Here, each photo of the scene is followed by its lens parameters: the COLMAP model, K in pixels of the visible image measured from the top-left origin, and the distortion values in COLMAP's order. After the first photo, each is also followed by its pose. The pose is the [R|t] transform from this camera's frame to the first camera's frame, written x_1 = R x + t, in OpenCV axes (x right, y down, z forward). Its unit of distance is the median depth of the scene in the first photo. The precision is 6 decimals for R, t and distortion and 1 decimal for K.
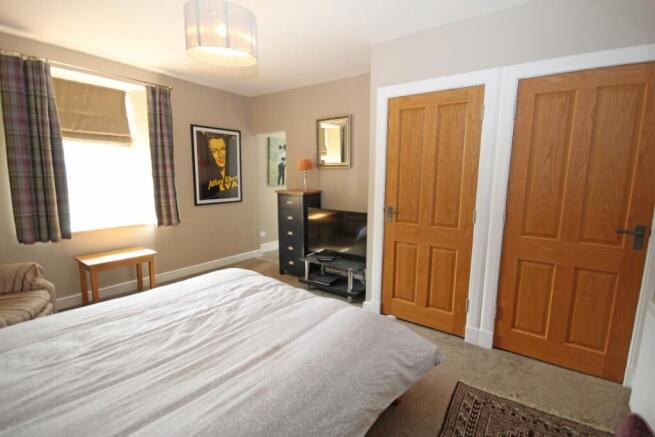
lens RADIAL K [[303.0, 0, 330.5], [0, 303.0, 217.8], [0, 0, 1]] dist [0.011318, -0.010243]
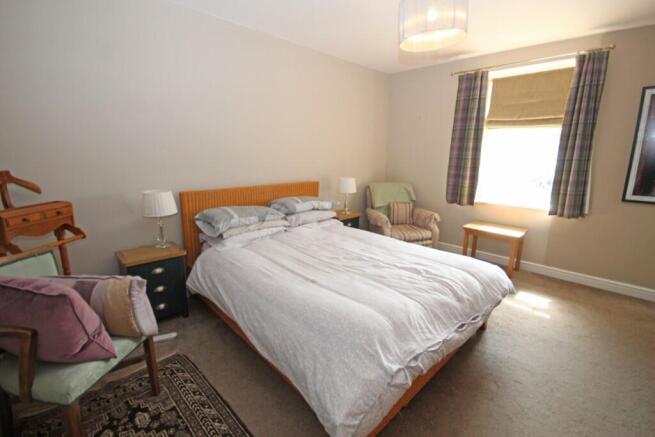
lens RADIAL K [[303.0, 0, 332.1], [0, 303.0, 217.0], [0, 0, 1]] dist [0.011318, -0.010243]
pose [[-0.149156, 0.194671, -0.969461, 0.766165], [-0.151881, 0.964284, 0.216999, -0.115525], [0.977080, 0.179610, -0.114262, 0.840490]]
